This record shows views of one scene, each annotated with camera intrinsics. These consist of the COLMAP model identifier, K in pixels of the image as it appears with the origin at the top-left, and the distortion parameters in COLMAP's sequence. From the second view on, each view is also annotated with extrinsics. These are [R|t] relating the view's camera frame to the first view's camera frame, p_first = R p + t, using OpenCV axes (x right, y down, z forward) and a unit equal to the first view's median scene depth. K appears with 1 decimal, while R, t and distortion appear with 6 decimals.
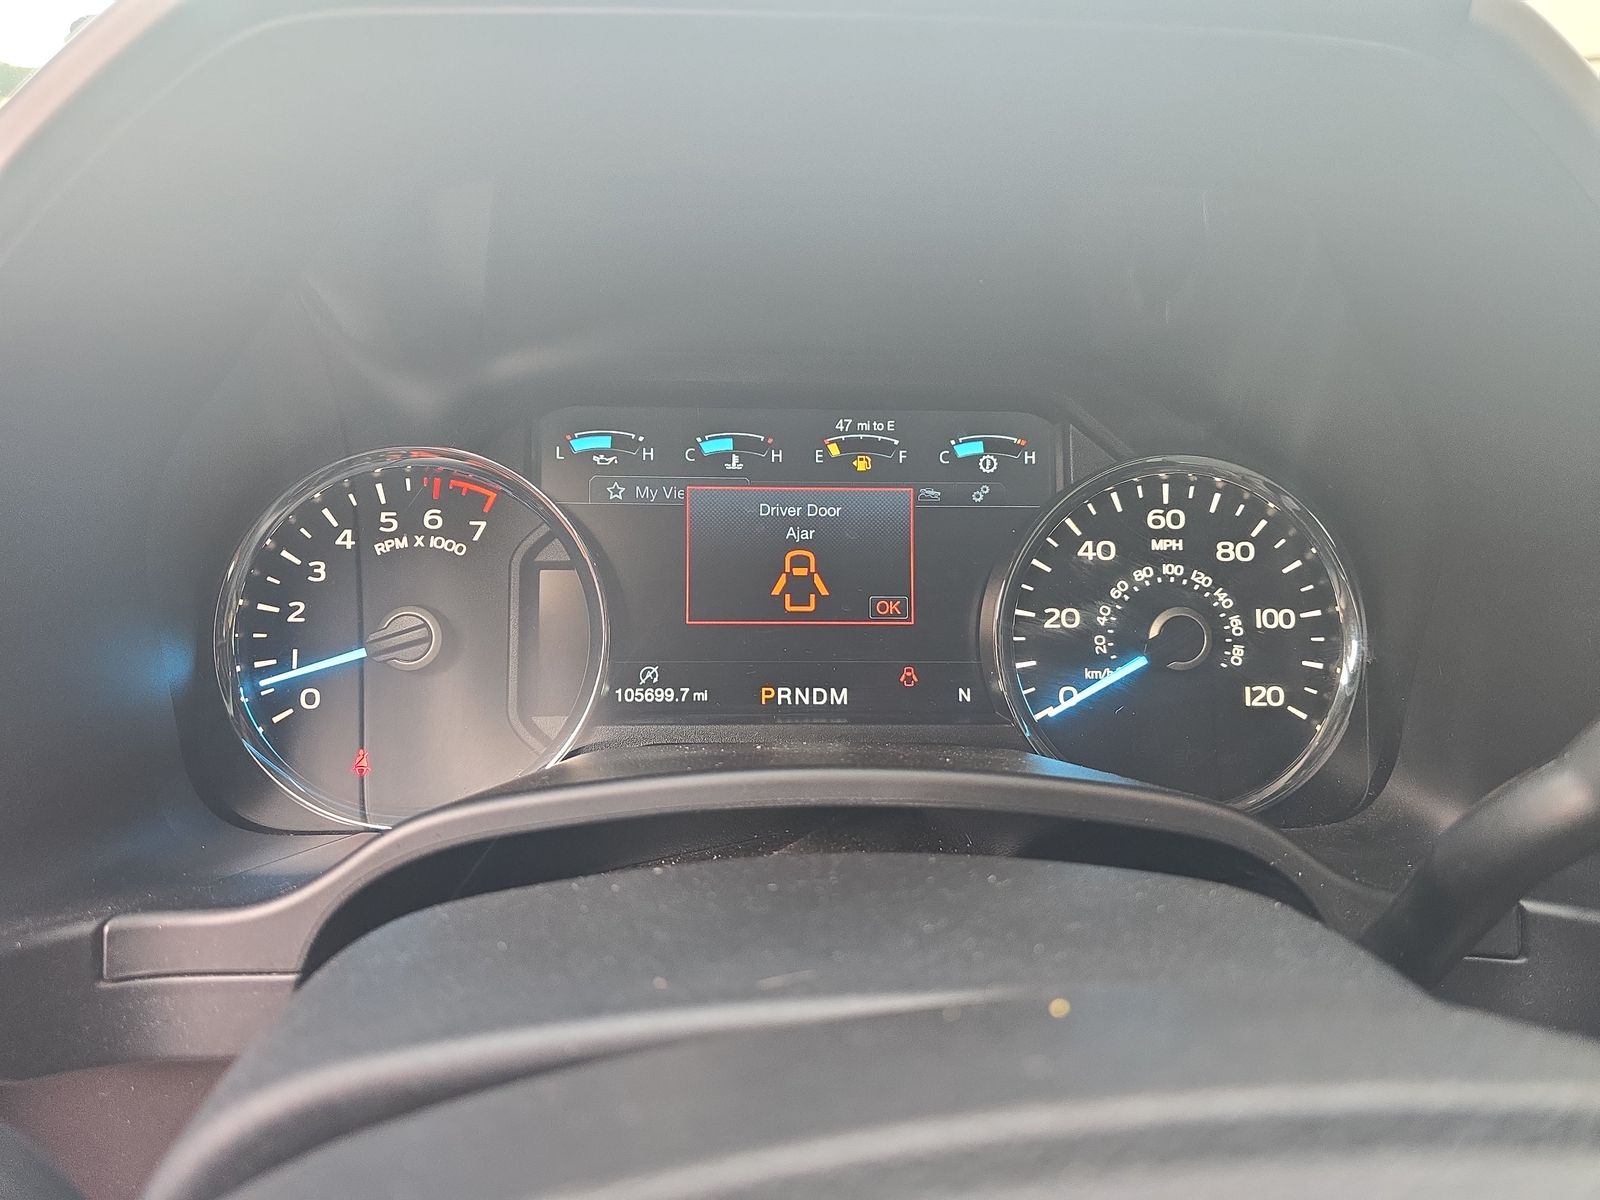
lens RADIAL K [[1078.9, 0, 793.2], [0, 1078.9, 596.9], [0, 0, 1]] dist [0.036392, -0.029706]
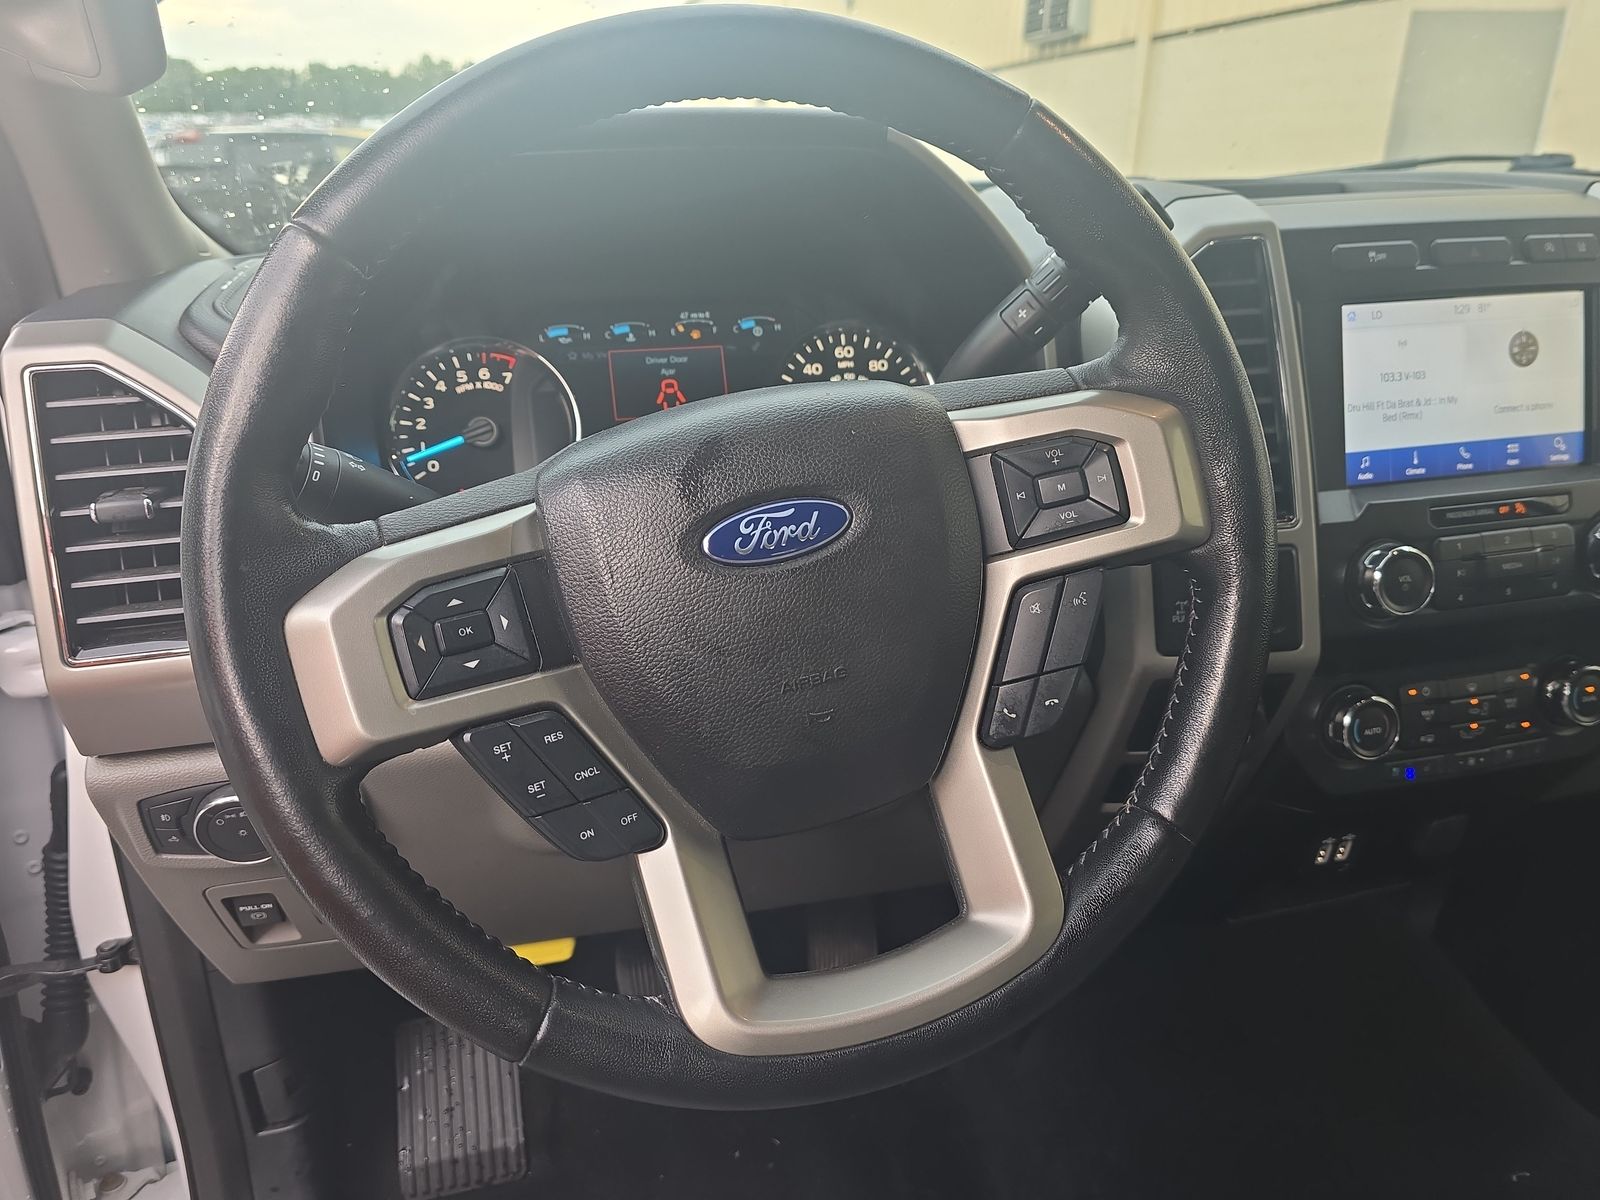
lens RADIAL K [[1078.9, 0, 795.9], [0, 1078.9, 606.9], [0, 0, 1]] dist [0.036392, -0.029706]
pose [[0.985384, -0.098192, 0.139200, -0.082622], [0.091548, 0.994370, 0.053368, 0.294087], [-0.143657, -0.039844, 0.988825, -1.049899]]
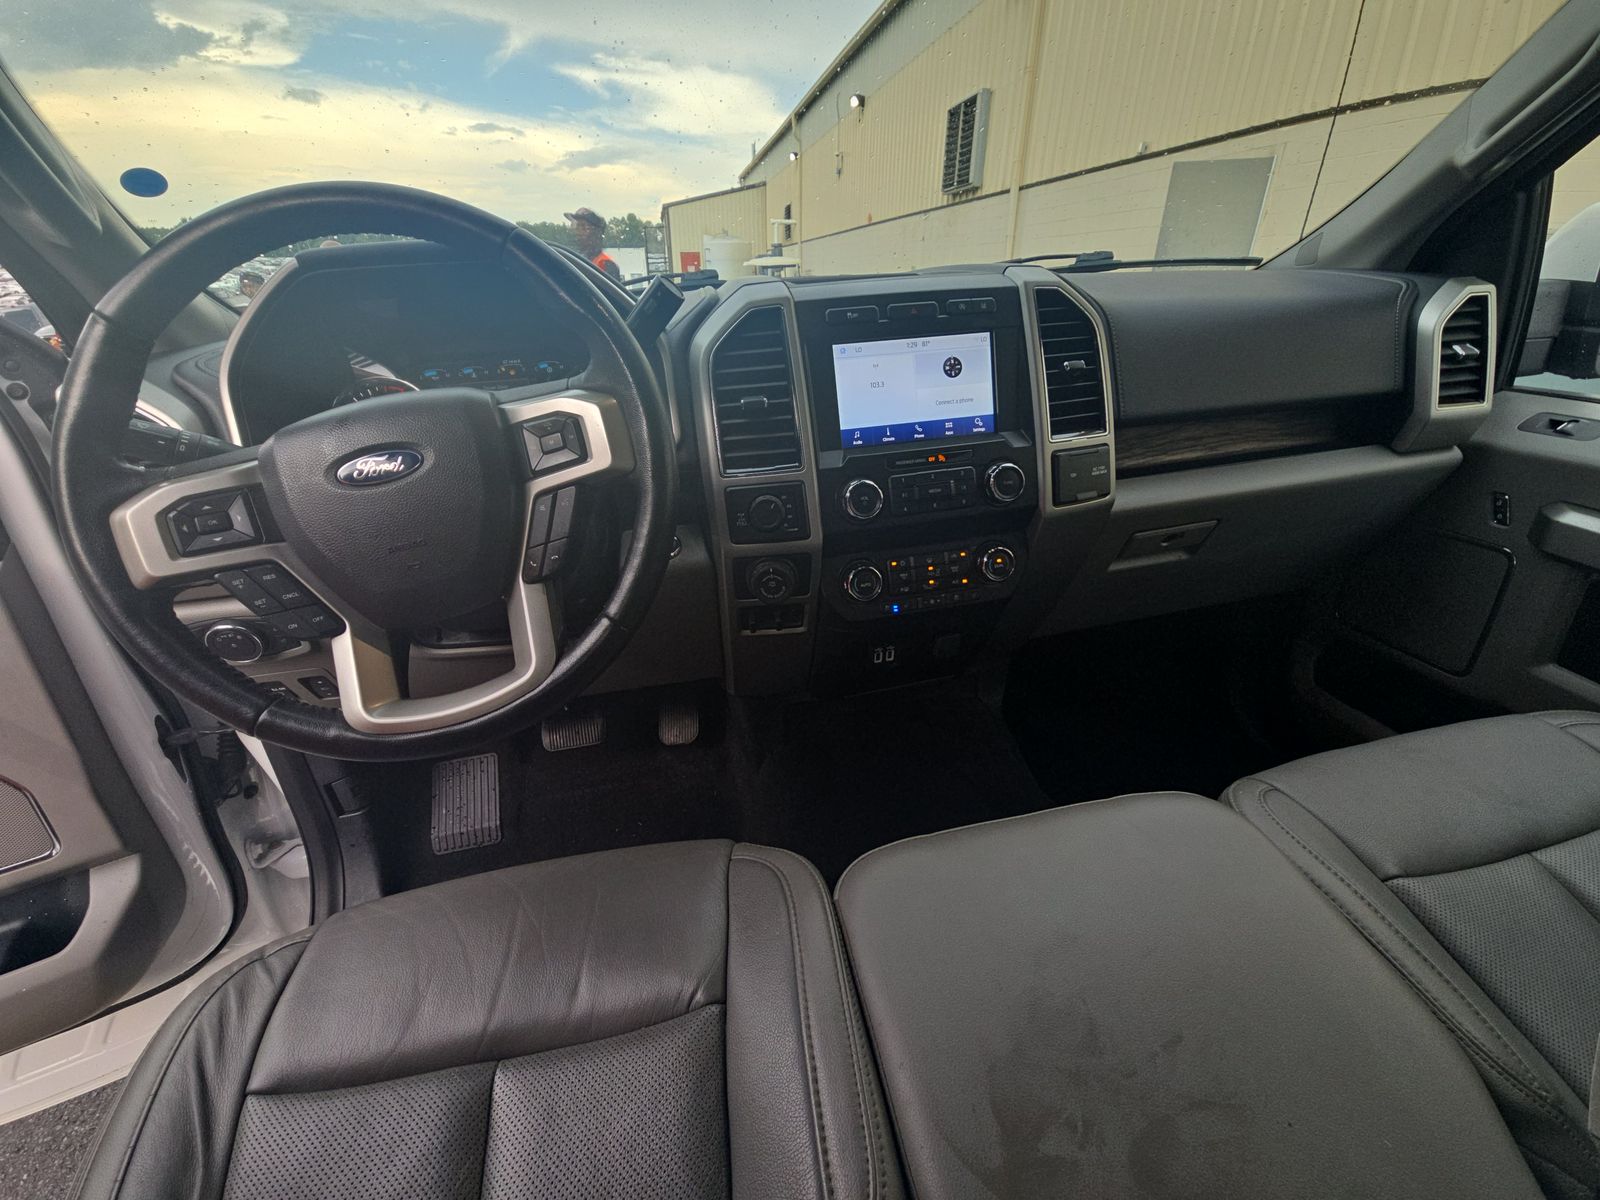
lens RADIAL K [[641.5, 0, 801.1], [0, 641.5, 605.2], [0, 0, 1]] dist [0.012208, -0.000222]
pose [[0.986795, -0.128320, 0.098840, 0.705764], [0.114802, 0.984571, 0.132065, 0.466217], [-0.114261, -0.118974, 0.986301, -1.313969]]
